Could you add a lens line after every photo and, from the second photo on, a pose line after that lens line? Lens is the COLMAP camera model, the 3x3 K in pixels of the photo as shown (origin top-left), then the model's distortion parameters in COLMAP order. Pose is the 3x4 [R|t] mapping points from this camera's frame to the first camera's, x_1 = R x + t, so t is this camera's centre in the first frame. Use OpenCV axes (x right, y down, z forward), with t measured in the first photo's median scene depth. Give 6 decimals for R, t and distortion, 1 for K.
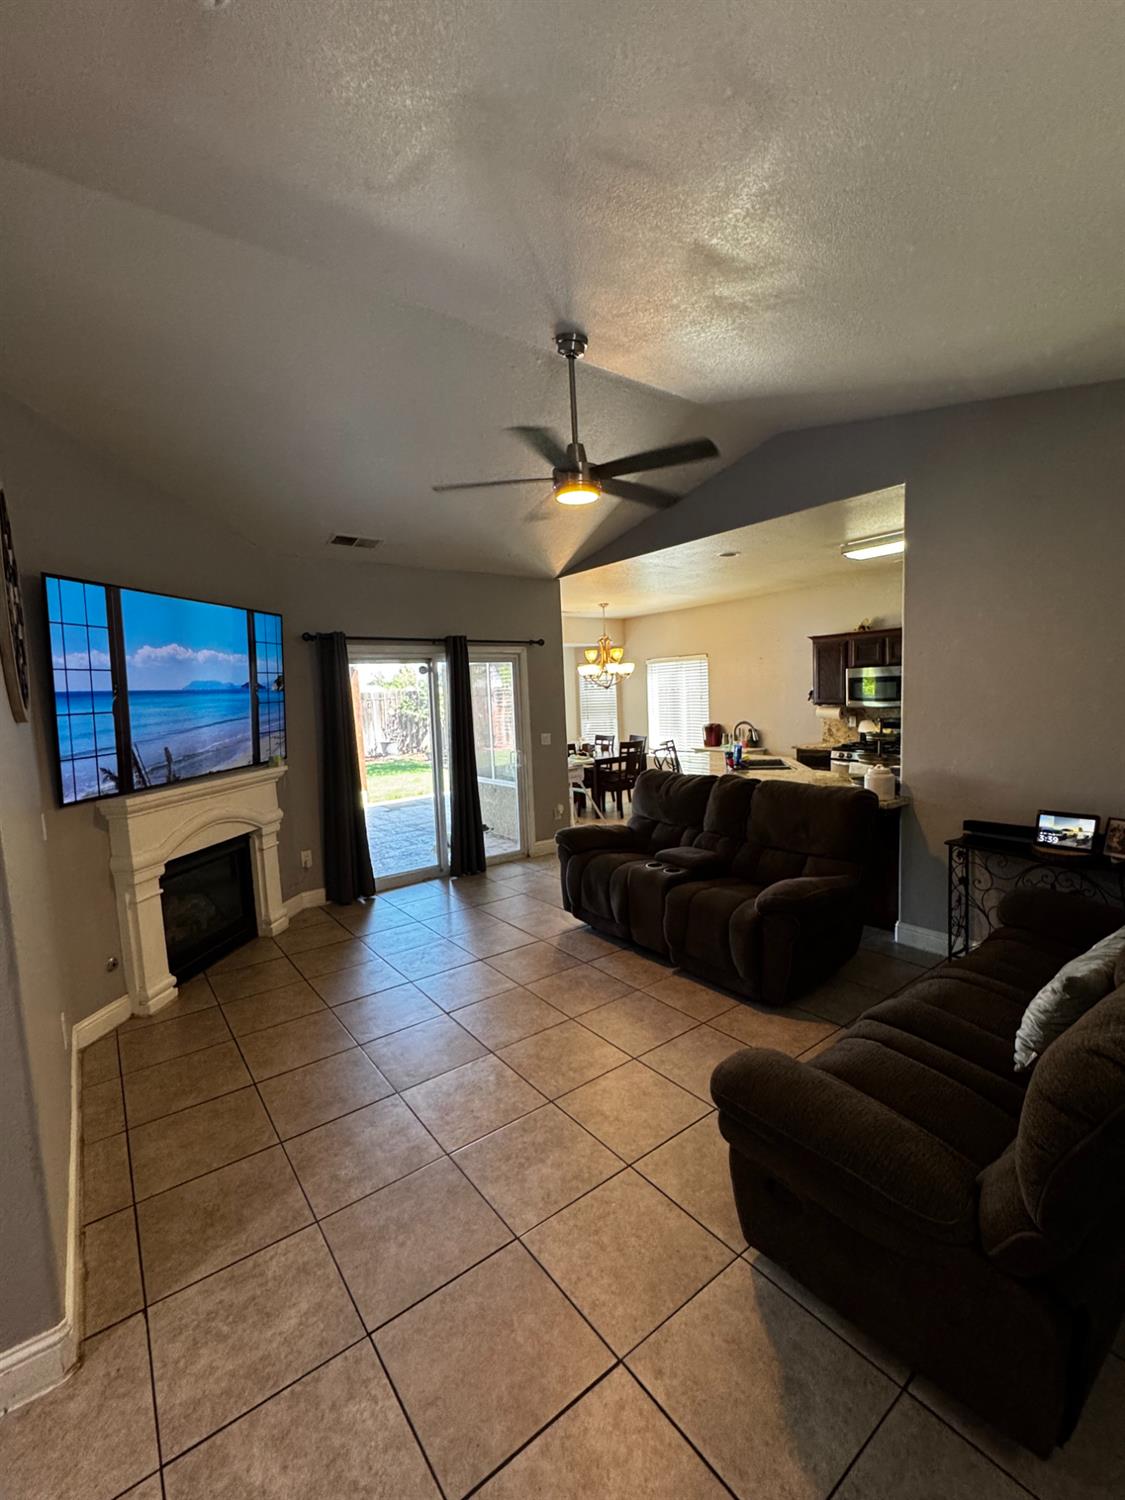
lens RADIAL K [[601.7, 0, 595.8], [0, 601.7, 748.4], [0, 0, 1]] dist [-0.005750, 0.000790]
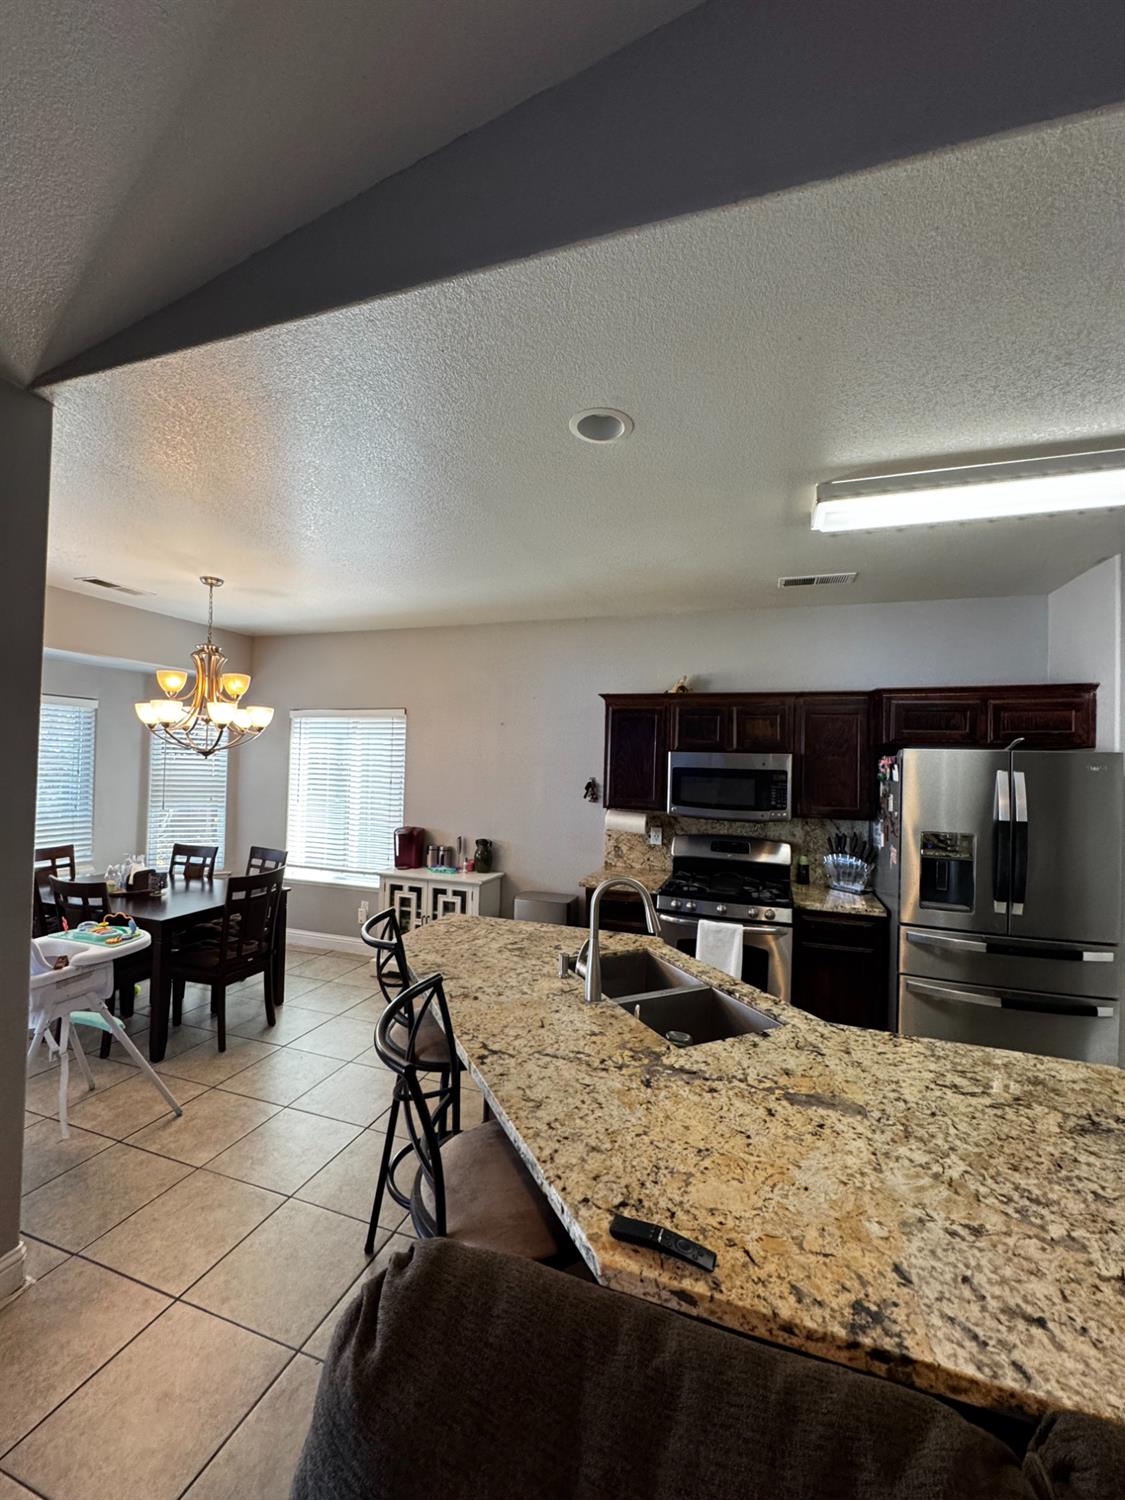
lens RADIAL K [[601.7, 0, 561.9], [0, 601.7, 751.8], [0, 0, 1]] dist [-0.005750, 0.000790]
pose [[0.853807, 0.073005, 0.515446, 0.028690], [-0.012582, 0.992723, -0.119763, -0.100454], [-0.520438, 0.095769, 0.848512, 0.920870]]
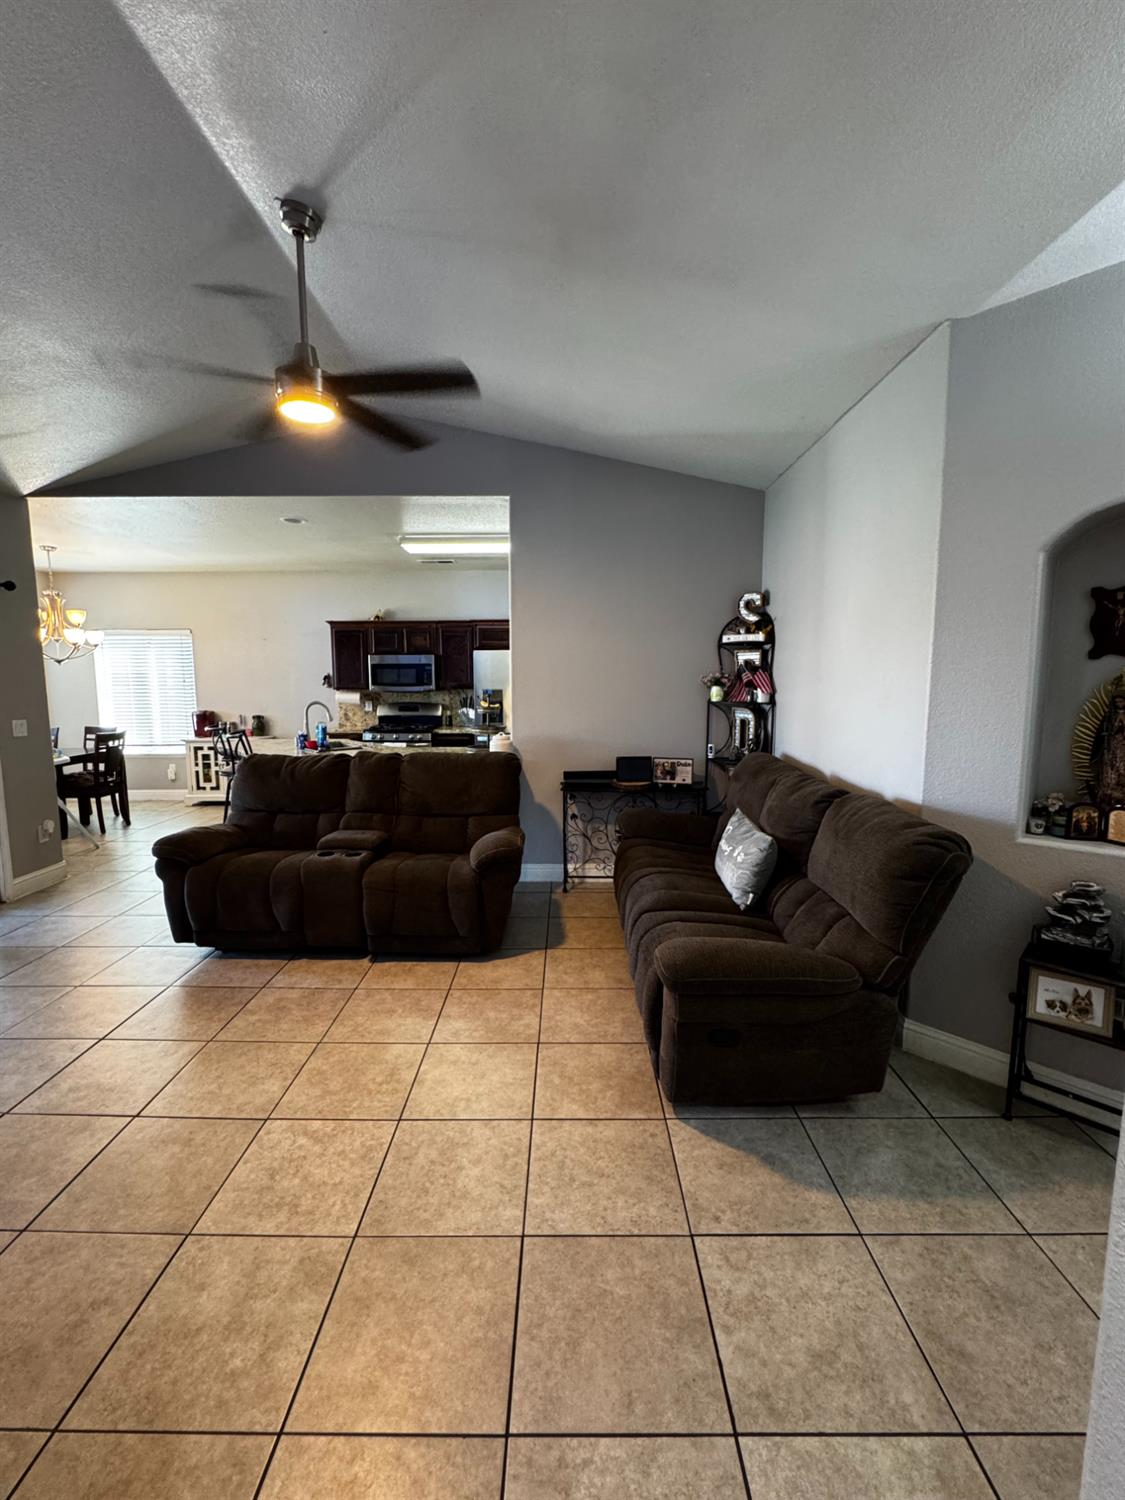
lens RADIAL K [[601.7, 0, 533.0], [0, 601.7, 745.5], [0, 0, 1]] dist [-0.005750, 0.000790]
pose [[0.654923, -0.048046, 0.754167, -0.328405], [0.047375, 0.998624, 0.022478, 0.025848], [-0.754210, 0.021007, 0.656298, 0.163402]]
